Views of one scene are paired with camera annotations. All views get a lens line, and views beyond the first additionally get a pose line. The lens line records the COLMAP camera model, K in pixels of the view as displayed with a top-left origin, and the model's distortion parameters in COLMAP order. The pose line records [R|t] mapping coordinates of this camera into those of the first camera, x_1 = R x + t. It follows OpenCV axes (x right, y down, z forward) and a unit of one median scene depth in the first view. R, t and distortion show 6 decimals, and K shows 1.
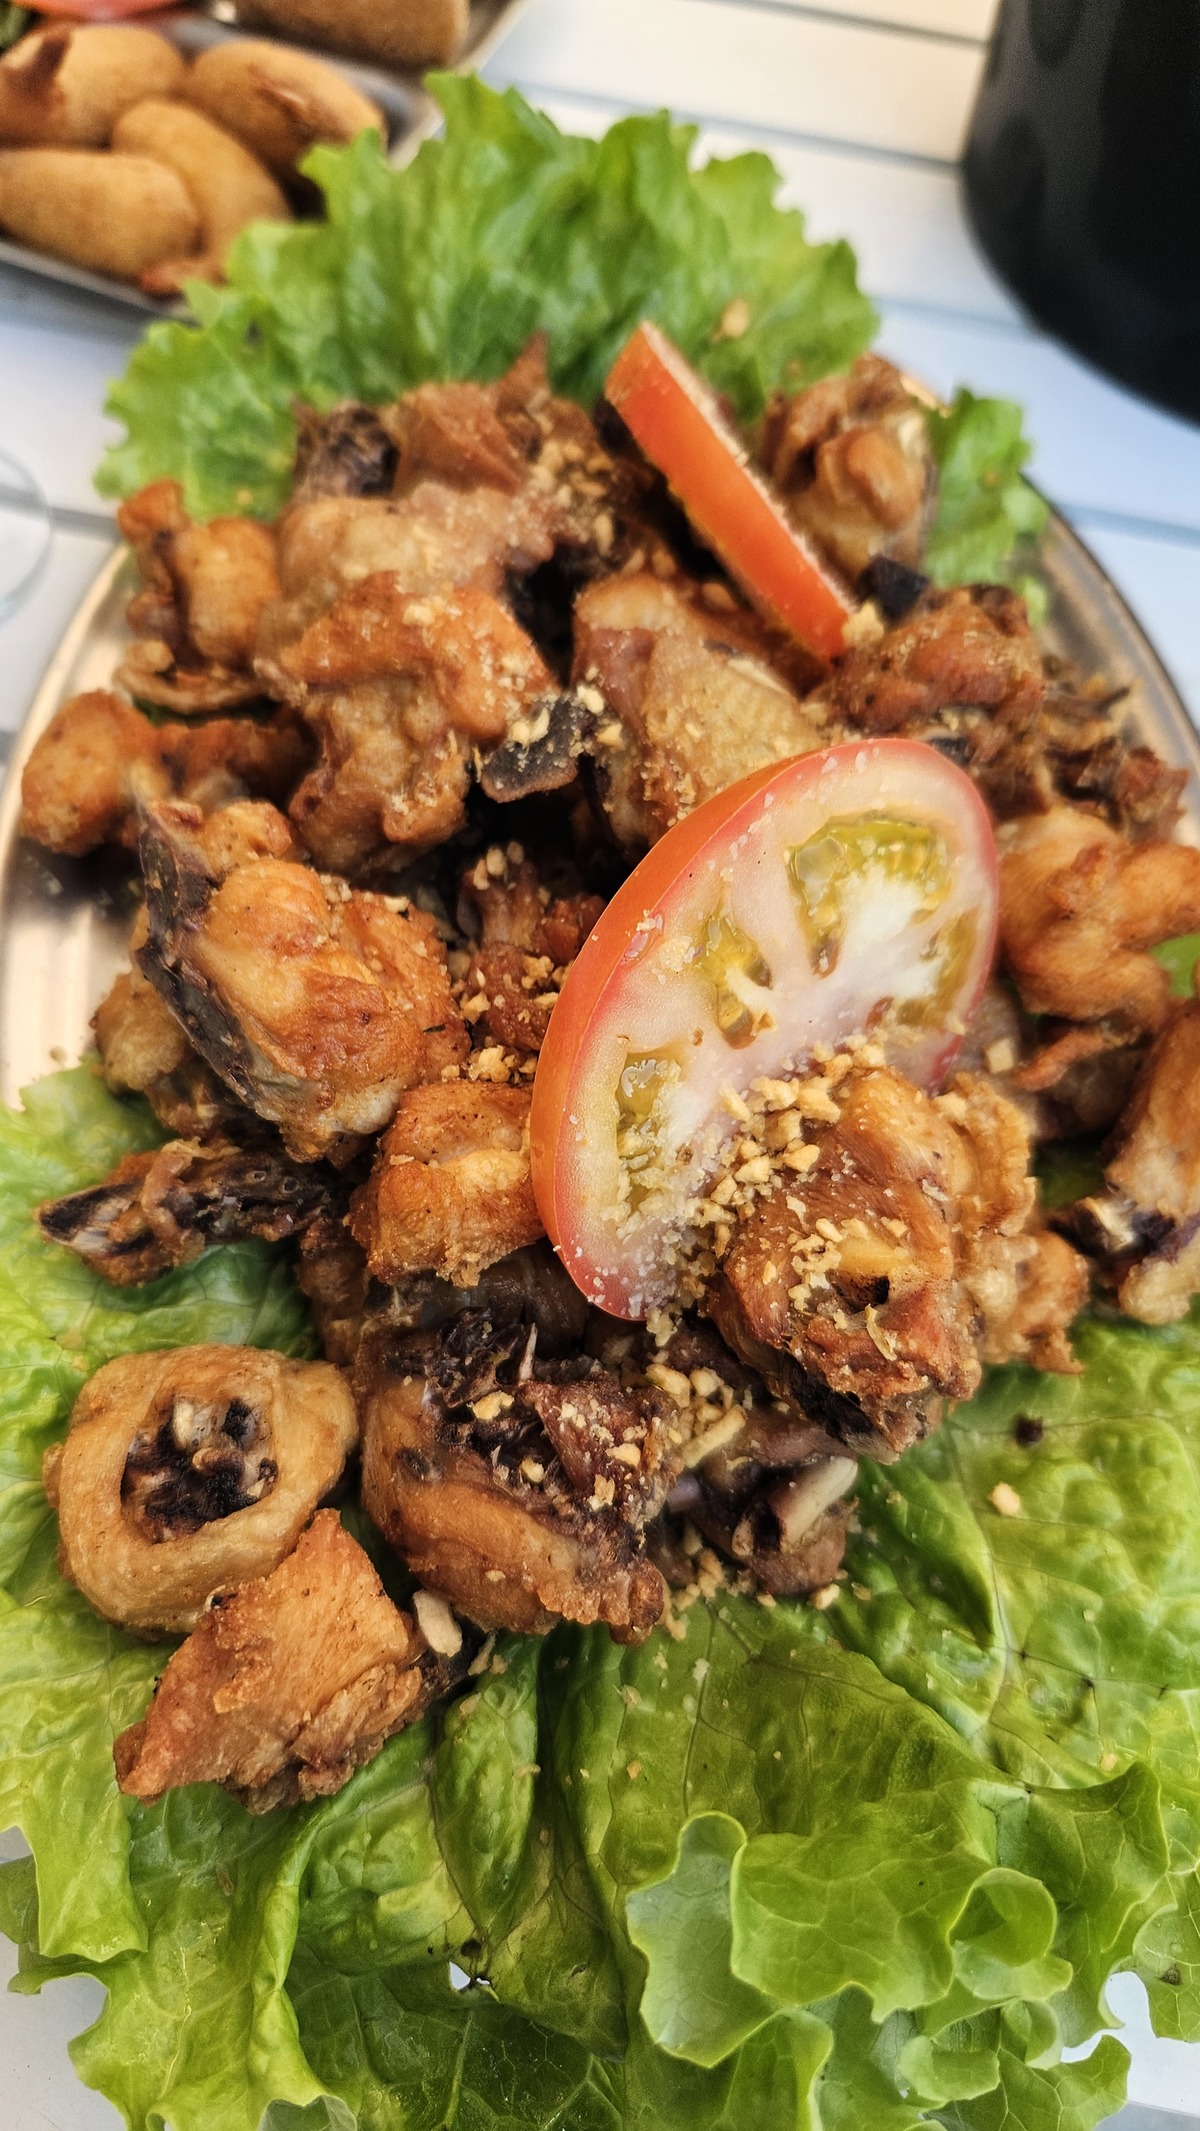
lens RADIAL K [[1499.9, 0, 596.1], [0, 1499.9, 1070.1], [0, 0, 1]] dist [-0.007999, -0.005554]
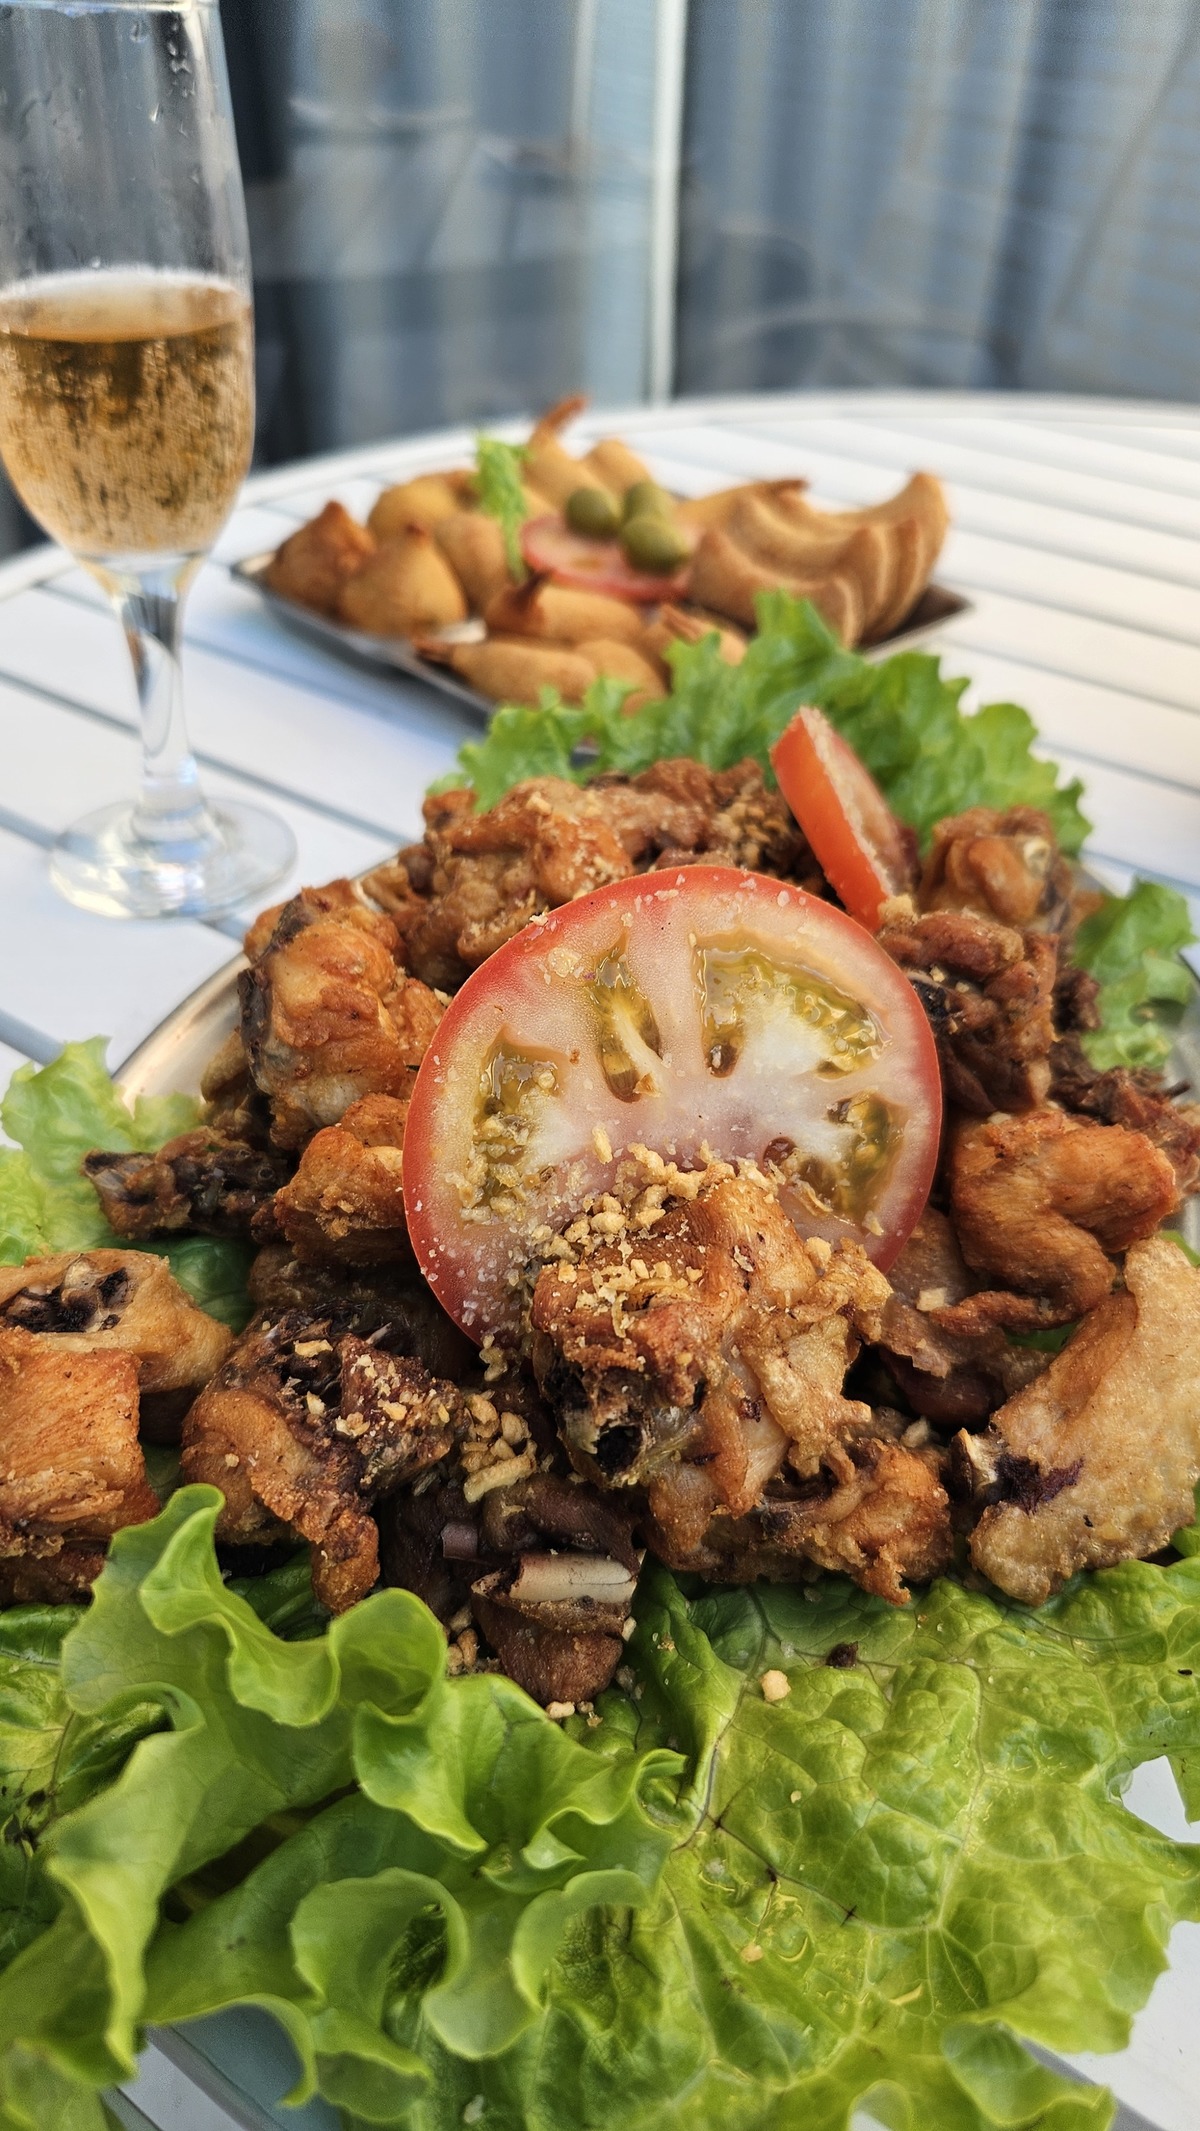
lens RADIAL K [[1499.9, 0, 604.5], [0, 1499.9, 1064.5], [0, 0, 1]] dist [-0.007999, -0.005554]
pose [[0.916037, 0.226579, -0.330967, 0.422777], [-0.351297, 0.851438, -0.389414, 0.381493], [0.193565, 0.472985, 0.859545, 0.000003]]
